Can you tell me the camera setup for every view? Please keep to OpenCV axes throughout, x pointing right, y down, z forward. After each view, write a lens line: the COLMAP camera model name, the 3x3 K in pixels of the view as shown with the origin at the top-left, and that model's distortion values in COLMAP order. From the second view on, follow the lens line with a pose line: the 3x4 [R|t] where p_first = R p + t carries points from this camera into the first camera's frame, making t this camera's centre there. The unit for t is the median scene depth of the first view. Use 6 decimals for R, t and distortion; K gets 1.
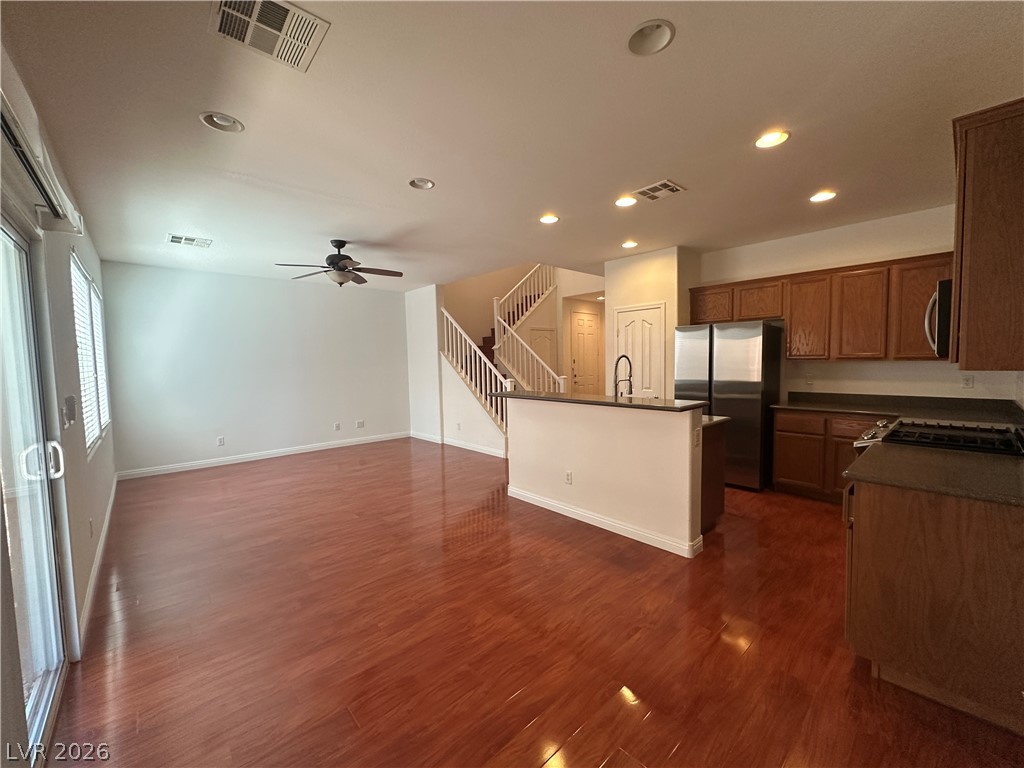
lens RADIAL K [[408.9, 0, 513.0], [0, 408.9, 384.9], [0, 0, 1]] dist [-0.002296, 0.000362]
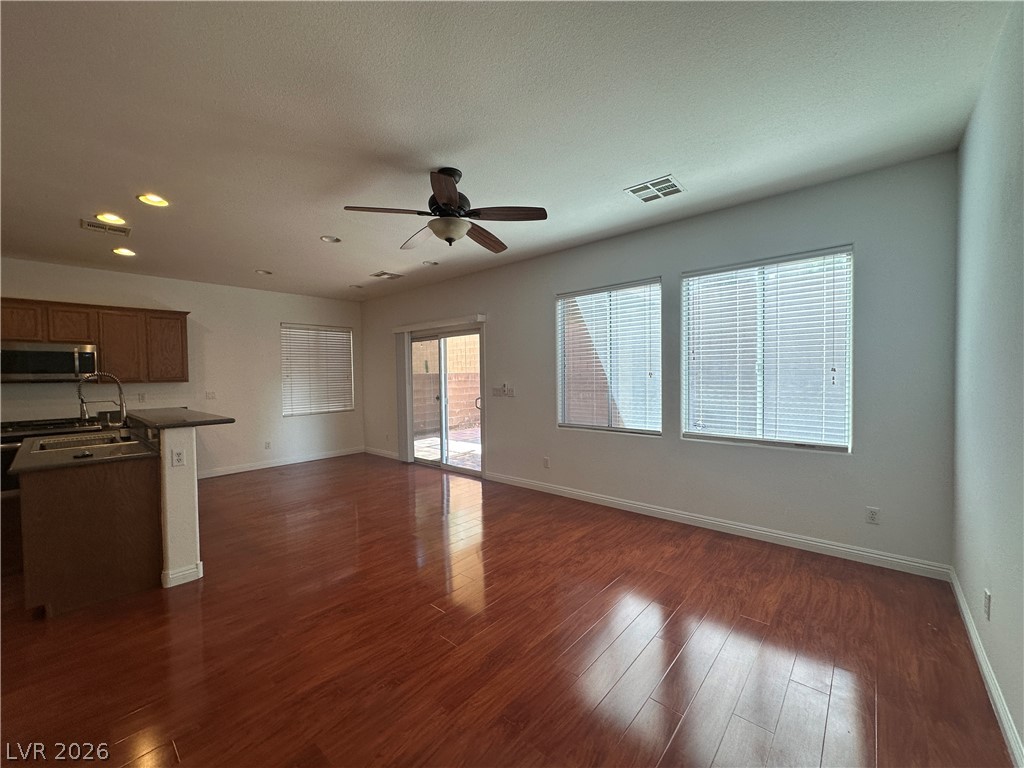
lens RADIAL K [[408.9, 0, 513.0], [0, 408.9, 384.9], [0, 0, 1]] dist [-0.002296, 0.000362]
pose [[-0.993170, 0.041070, -0.109211, -0.489050], [0.031270, 0.995452, 0.089982, -0.093611], [0.112410, 0.085952, -0.989938, 1.819440]]
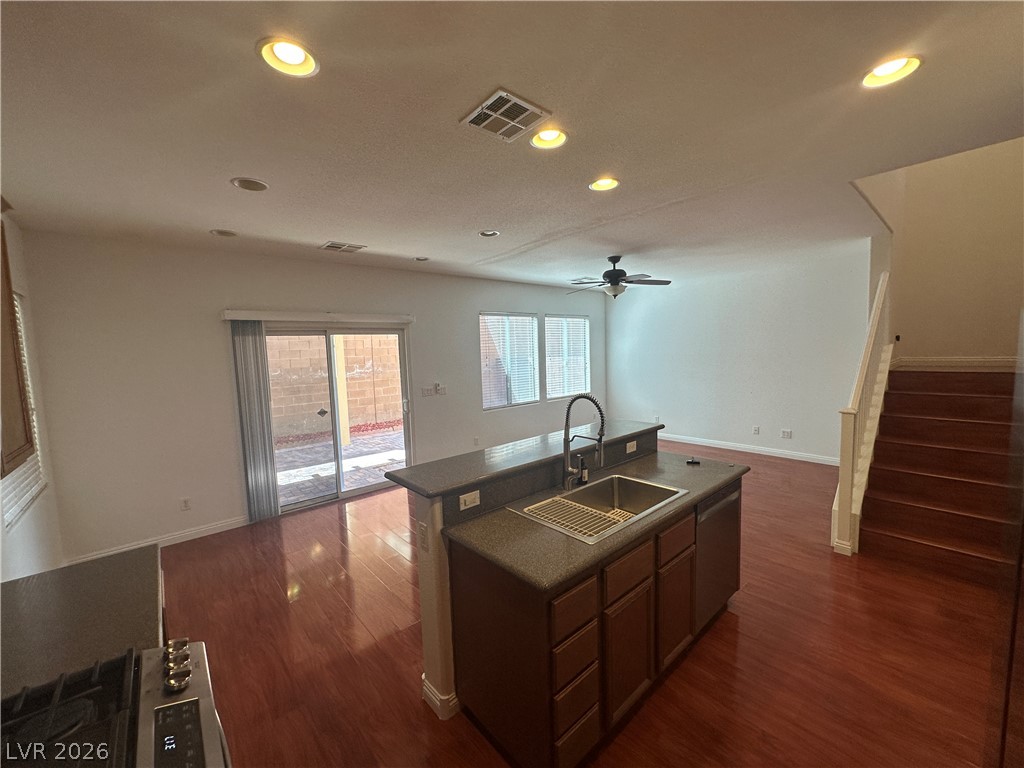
lens RADIAL K [[408.9, 0, 513.0], [0, 408.9, 384.9], [0, 0, 1]] dist [-0.002296, 0.000362]
pose [[-0.014203, 0.107283, -0.994127, 0.773992], [-0.026424, 0.993840, 0.107629, -0.134282], [0.999550, 0.027797, -0.011281, 0.826305]]
